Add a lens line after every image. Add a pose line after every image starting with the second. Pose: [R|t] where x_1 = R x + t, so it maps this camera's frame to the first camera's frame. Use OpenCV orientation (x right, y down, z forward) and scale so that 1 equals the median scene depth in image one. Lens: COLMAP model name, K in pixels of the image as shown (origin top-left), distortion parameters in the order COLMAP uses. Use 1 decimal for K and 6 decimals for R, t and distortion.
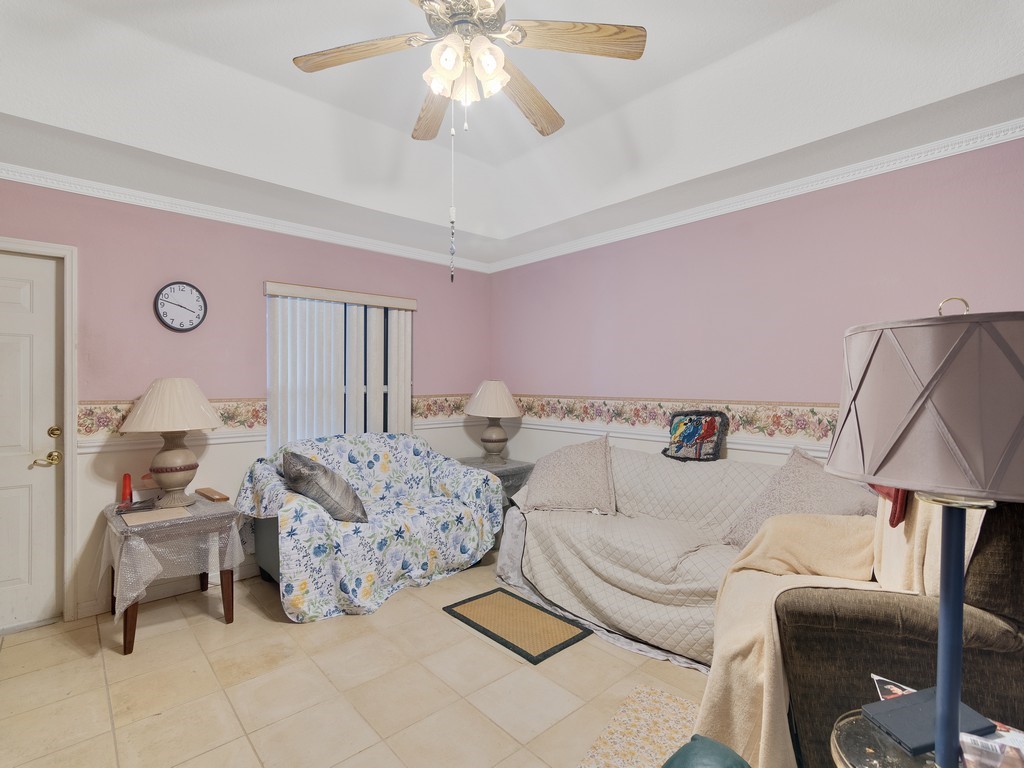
lens RADIAL K [[493.2, 0, 512.0], [0, 493.2, 384.0], [0, 0, 1]] dist [-0.001225, -0.000089]
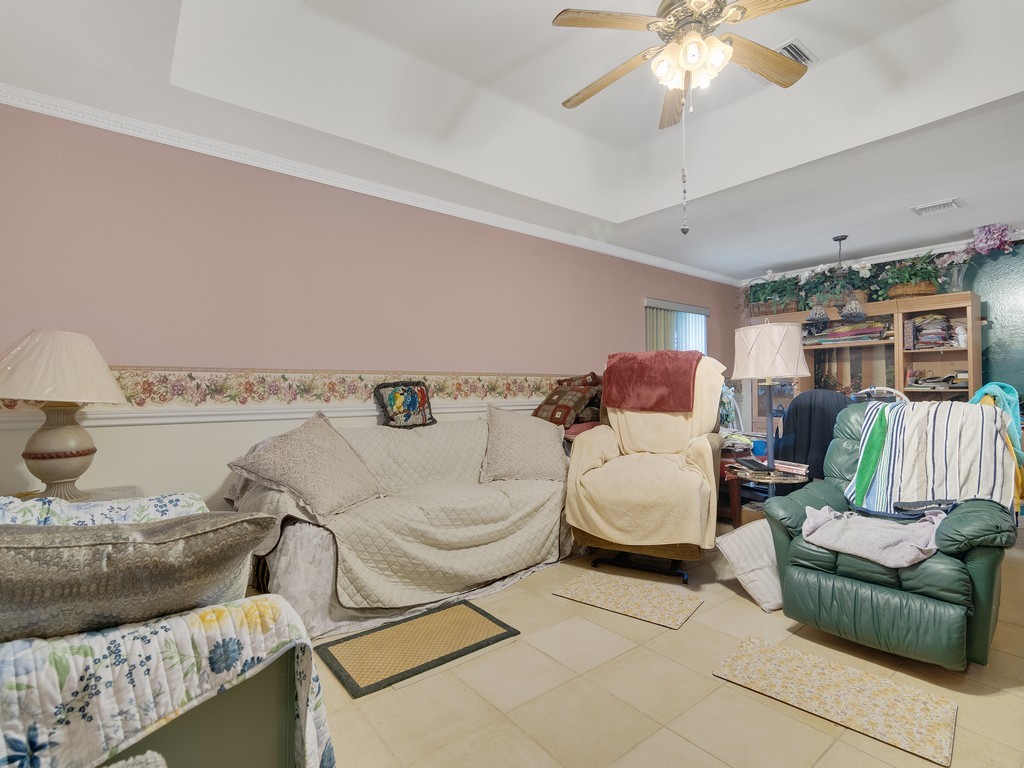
lens RADIAL K [[493.2, 0, 512.0], [0, 493.2, 384.0], [0, 0, 1]] dist [-0.001225, -0.000089]
pose [[0.083681, -0.048707, 0.995302, -0.687320], [-0.037519, 0.997943, 0.051991, -0.006274], [-0.995786, -0.041693, 0.081681, 0.688992]]
